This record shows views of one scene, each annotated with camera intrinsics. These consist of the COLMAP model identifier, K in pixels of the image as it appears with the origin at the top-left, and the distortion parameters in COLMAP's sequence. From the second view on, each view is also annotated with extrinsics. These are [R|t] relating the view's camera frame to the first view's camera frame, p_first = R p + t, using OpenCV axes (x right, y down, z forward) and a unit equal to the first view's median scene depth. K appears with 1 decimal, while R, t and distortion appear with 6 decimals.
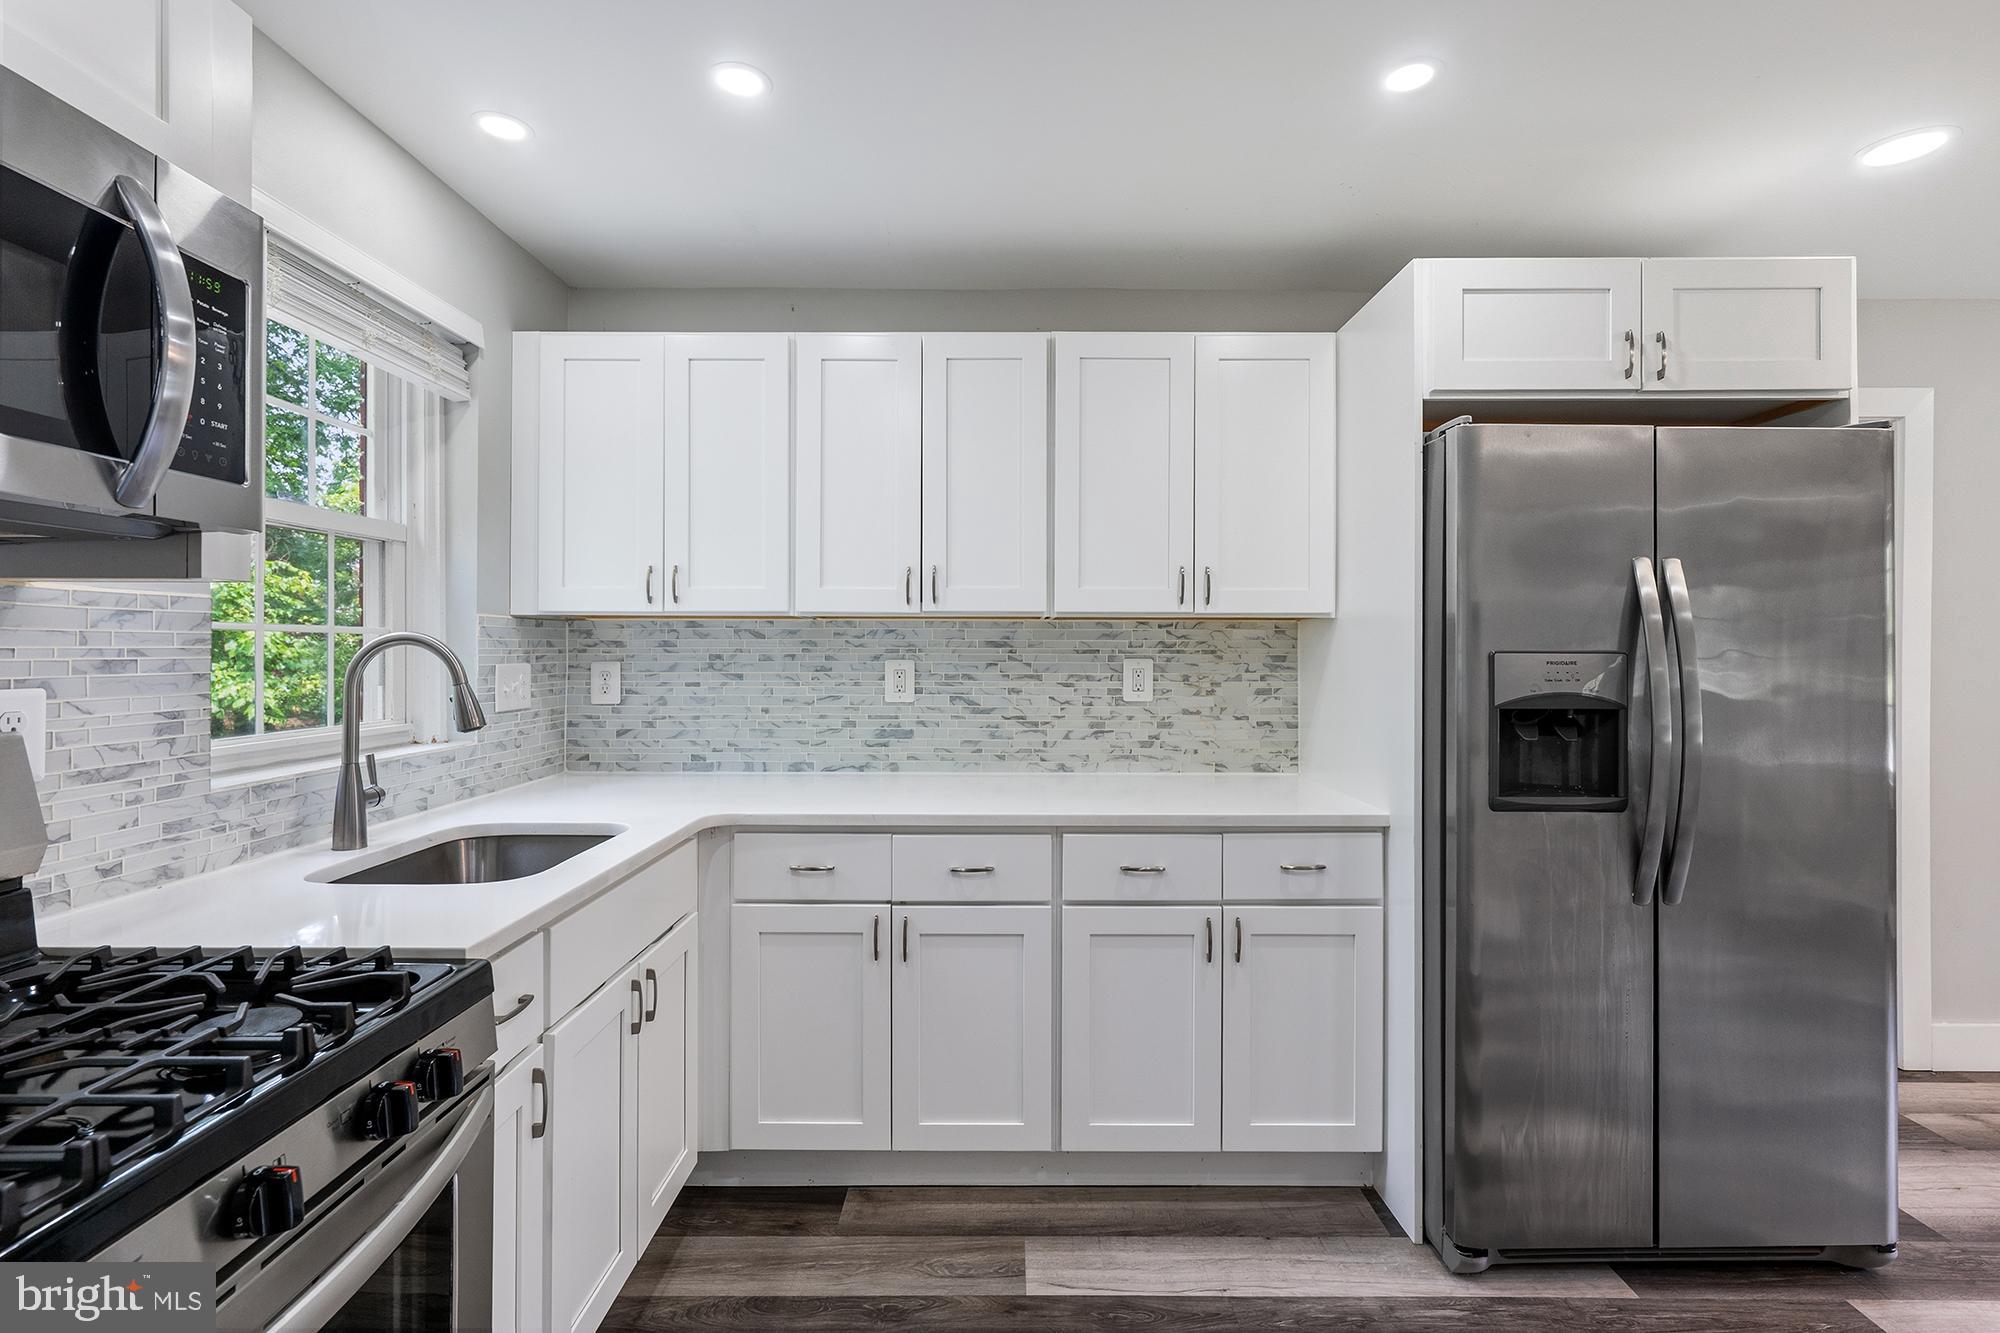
lens RADIAL K [[904.1, 0, 996.7], [0, 904.1, 650.1], [0, 0, 1]] dist [-0.001256, 0.000946]
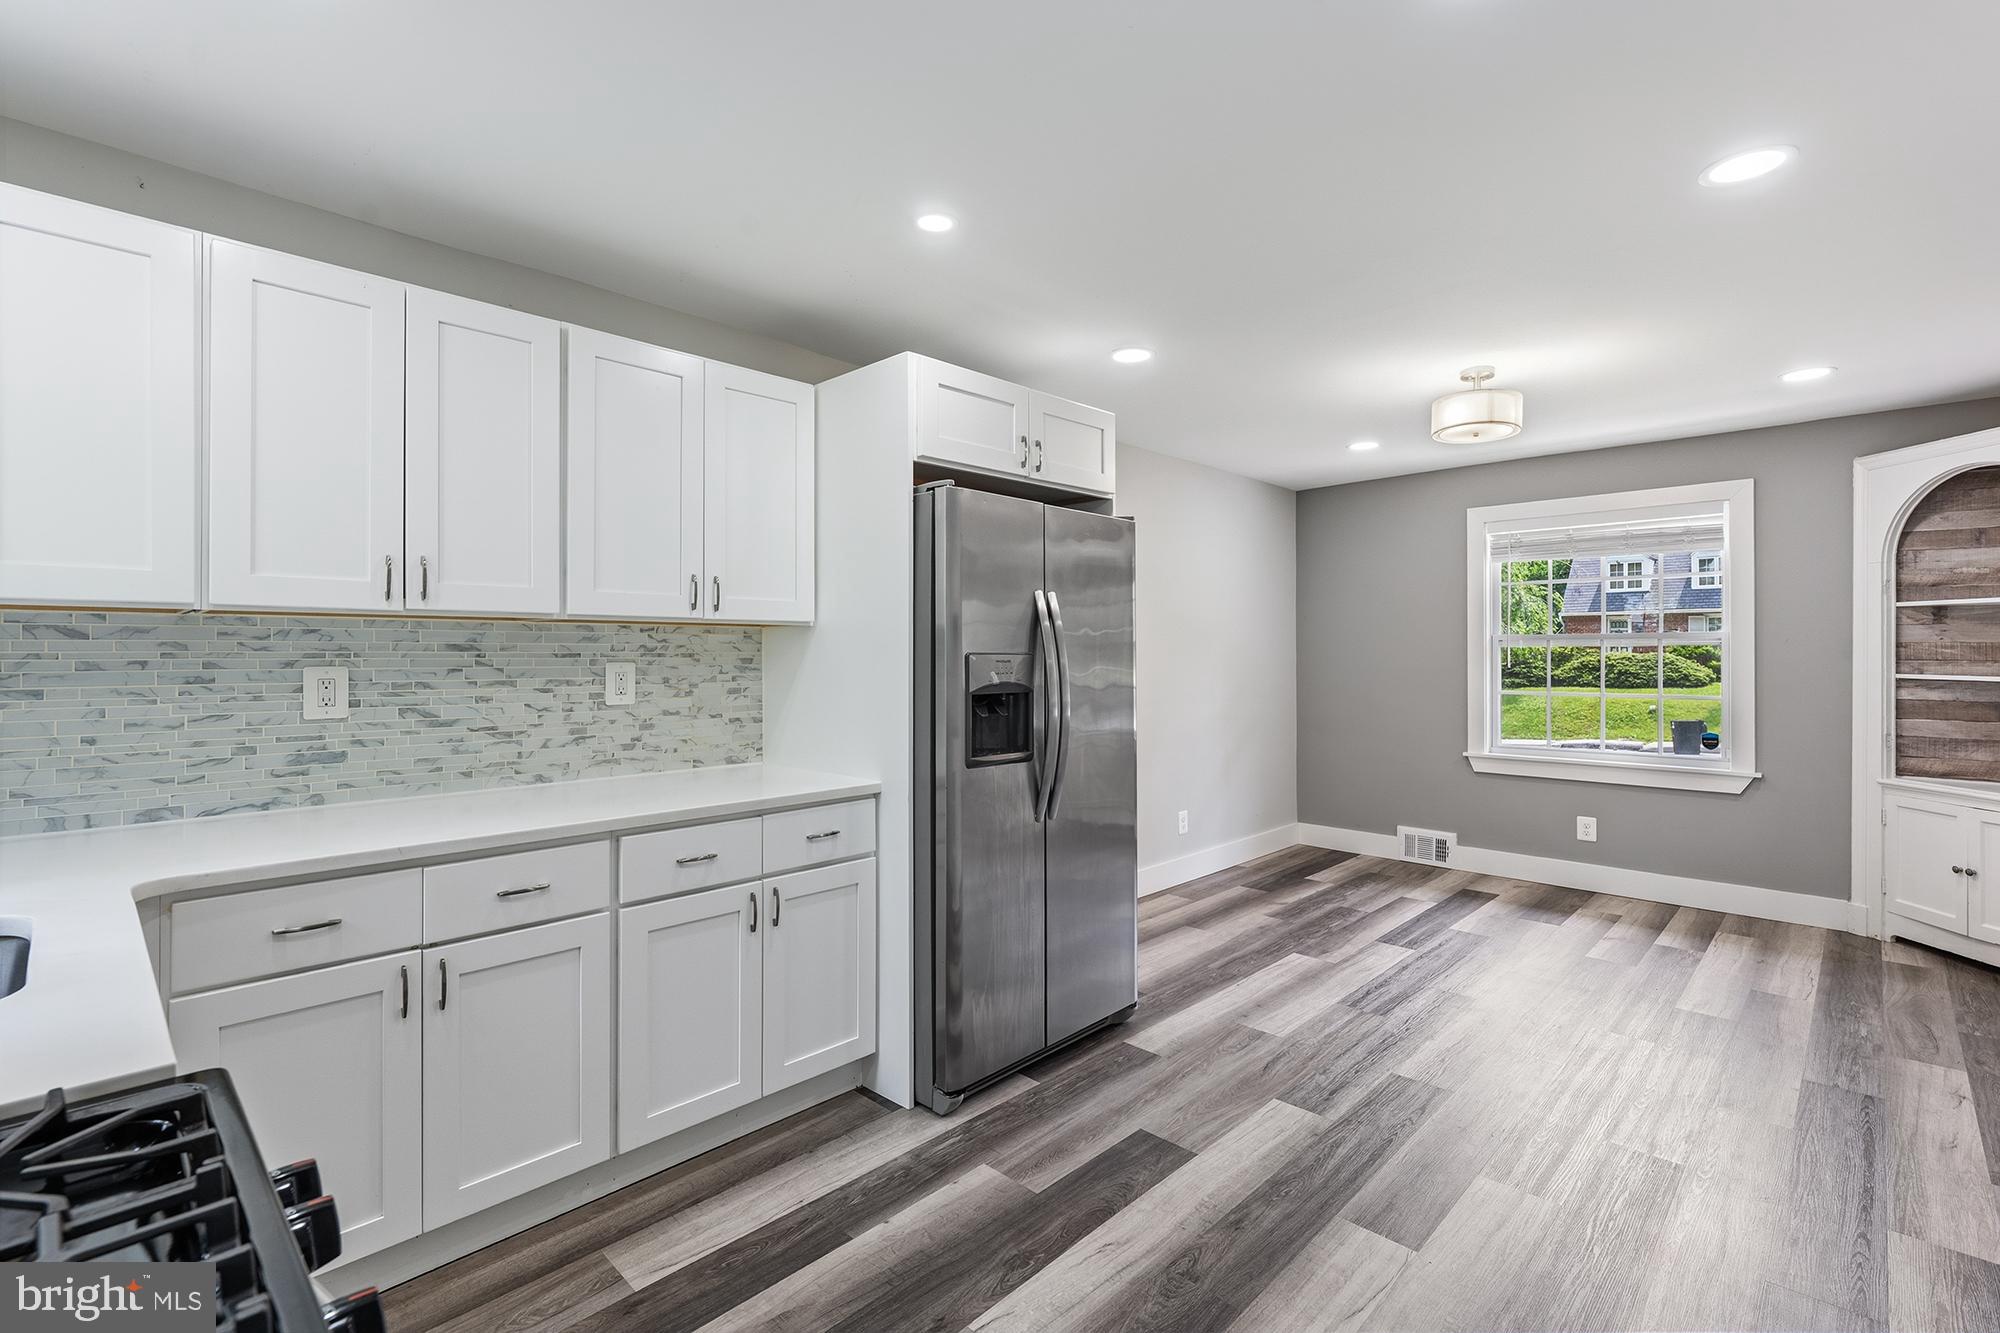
lens RADIAL K [[904.1, 0, 998.0], [0, 904.1, 651.8], [0, 0, 1]] dist [-0.001256, 0.000946]
pose [[0.695949, -0.002593, 0.718087, -0.355123], [0.003339, 0.999994, 0.000375, -0.001024], [-0.718084, 0.002137, 0.695953, 0.003055]]
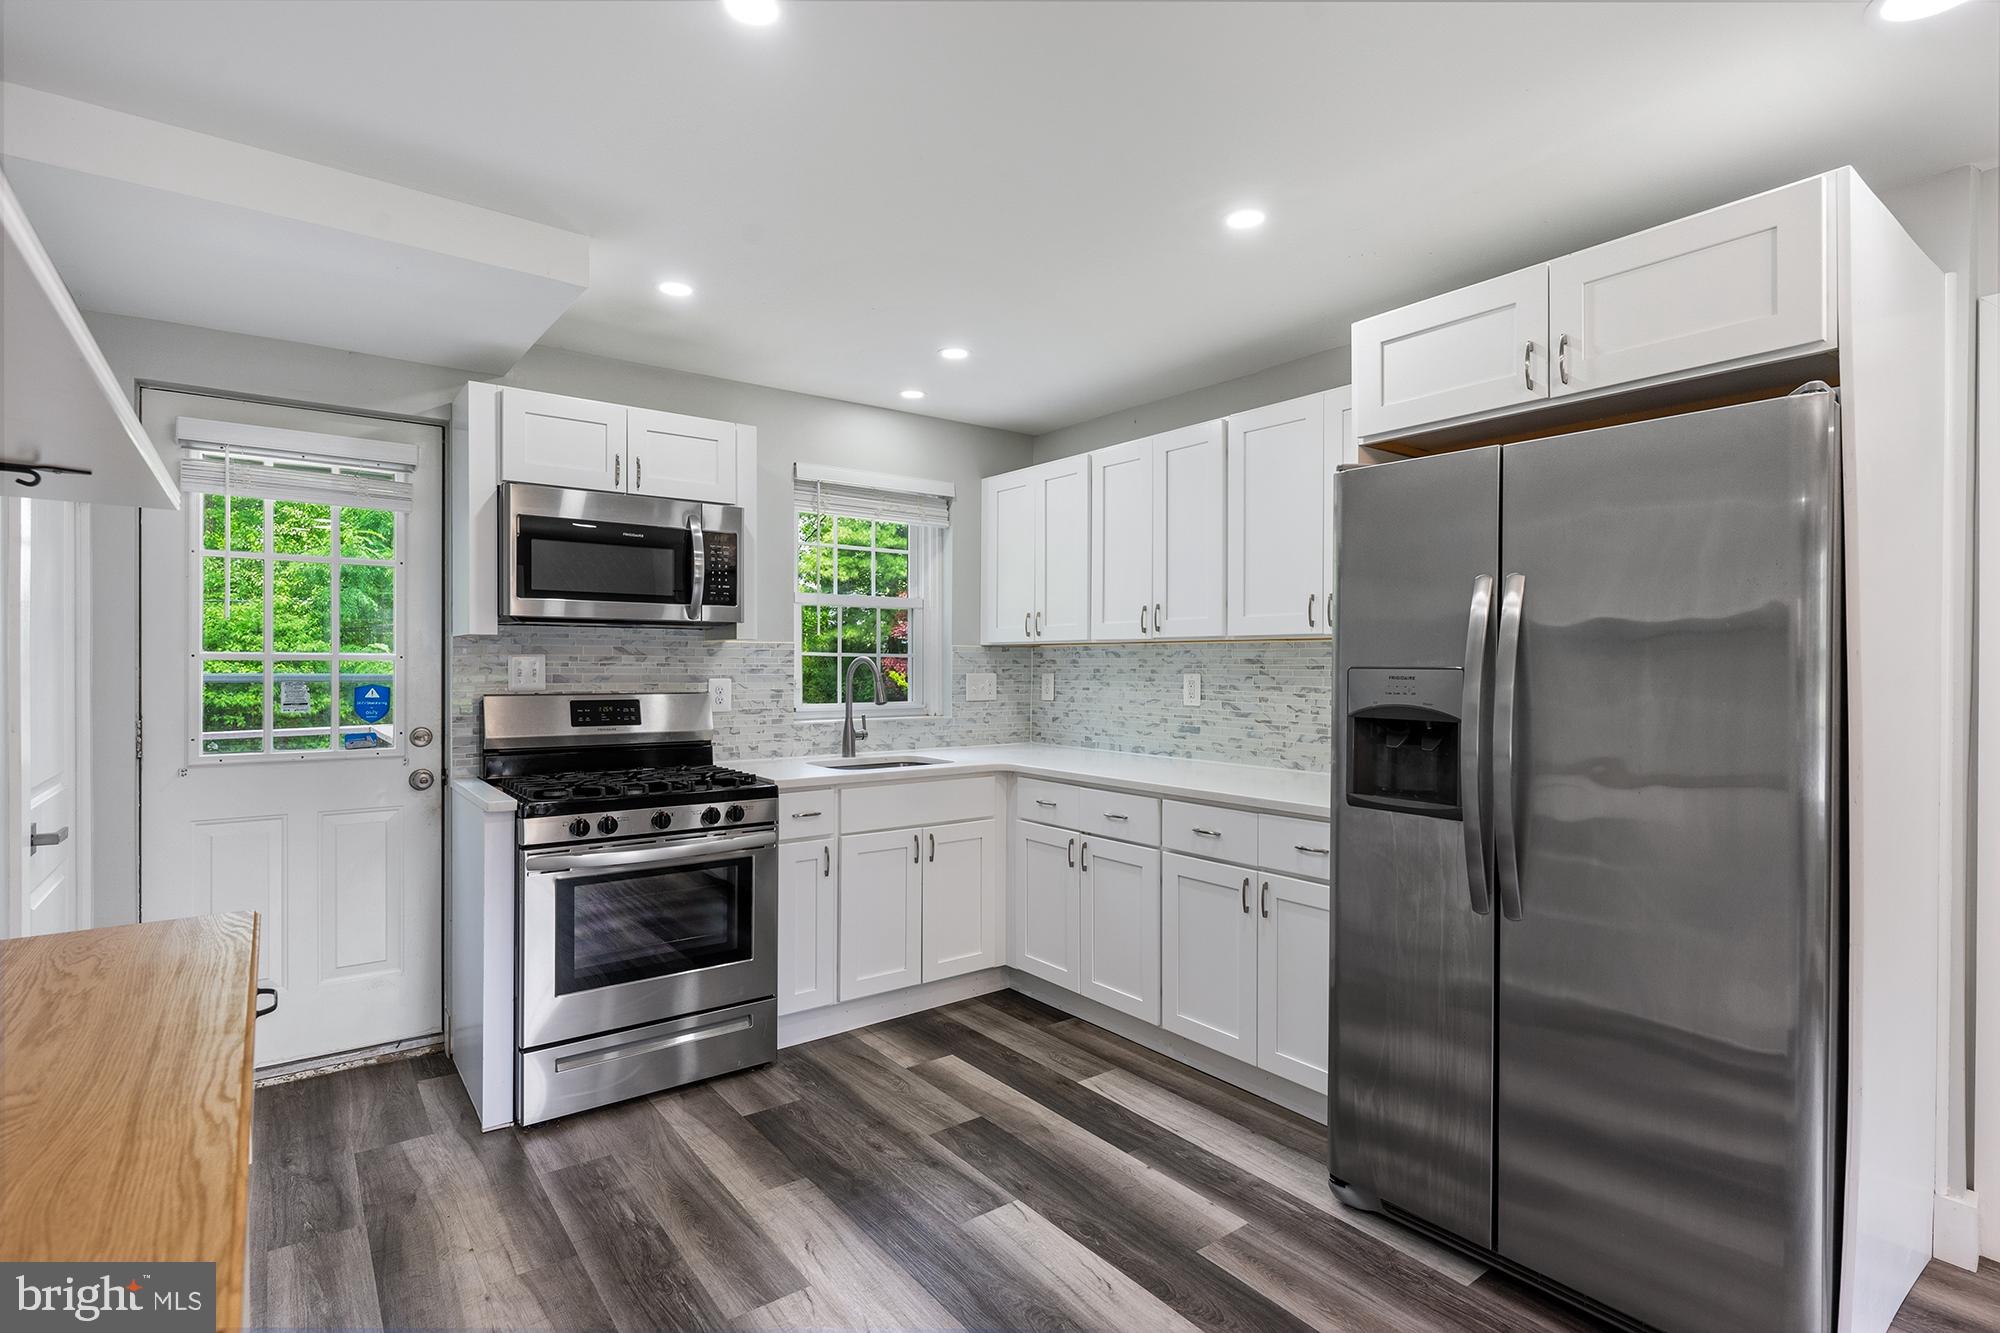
lens RADIAL K [[947.8, 0, 990.1], [0, 947.8, 672.9], [0, 0, 1]] dist [-0.001501, 0.000452]
pose [[0.604540, 0.006788, -0.796546, 1.067032], [-0.001852, 0.999973, 0.007116, 0.001020], [0.796573, -0.002826, 0.604536, -0.084573]]
